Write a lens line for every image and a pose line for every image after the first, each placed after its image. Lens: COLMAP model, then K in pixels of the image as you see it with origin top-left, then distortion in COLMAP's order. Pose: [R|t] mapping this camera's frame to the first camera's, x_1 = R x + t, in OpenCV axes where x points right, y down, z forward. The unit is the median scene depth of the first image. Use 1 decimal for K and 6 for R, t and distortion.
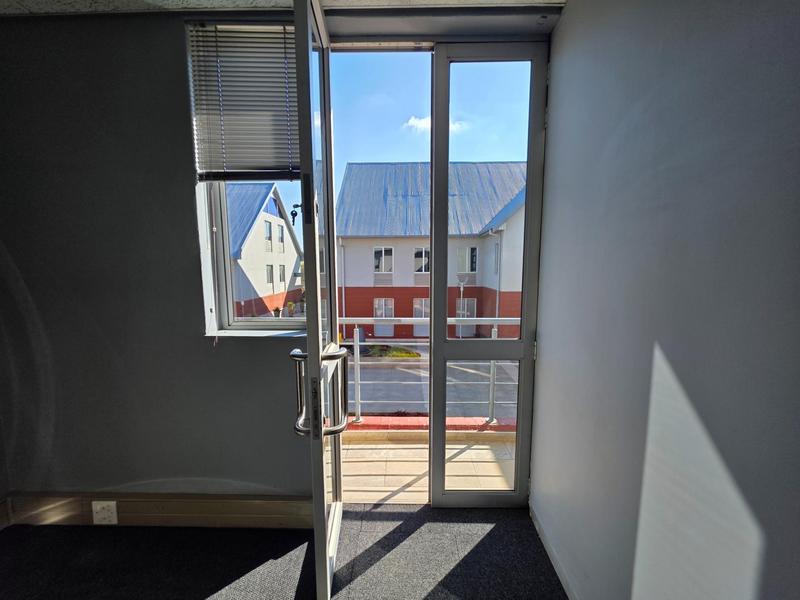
lens RADIAL K [[320.0, 0, 400.4], [0, 320.0, 302.0], [0, 0, 1]] dist [-0.001215, -0.000224]
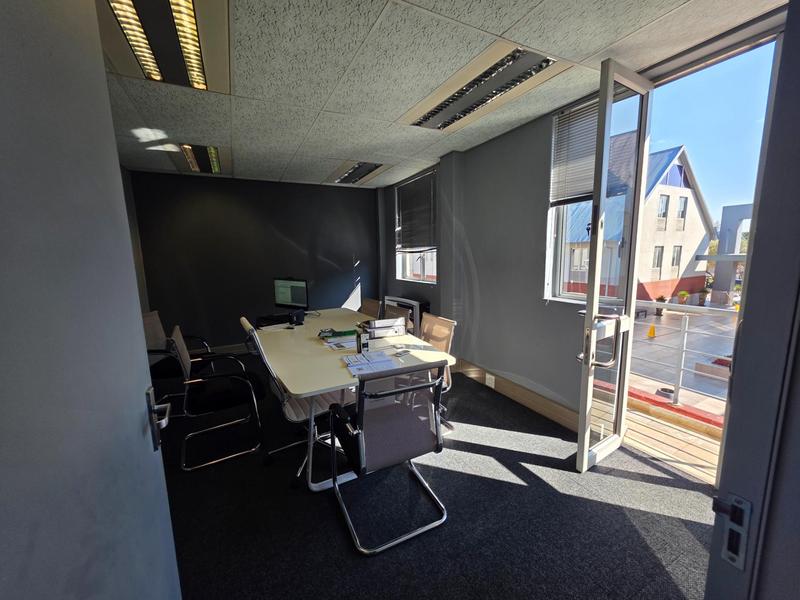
lens RADIAL K [[320.0, 0, 400.4], [0, 320.0, 302.0], [0, 0, 1]] dist [-0.001215, -0.000224]
pose [[0.475674, 0.124169, -0.870814, 0.446160], [-0.075908, 0.992088, 0.099997, 0.007329], [0.876340, 0.018536, 0.481336, -0.424175]]
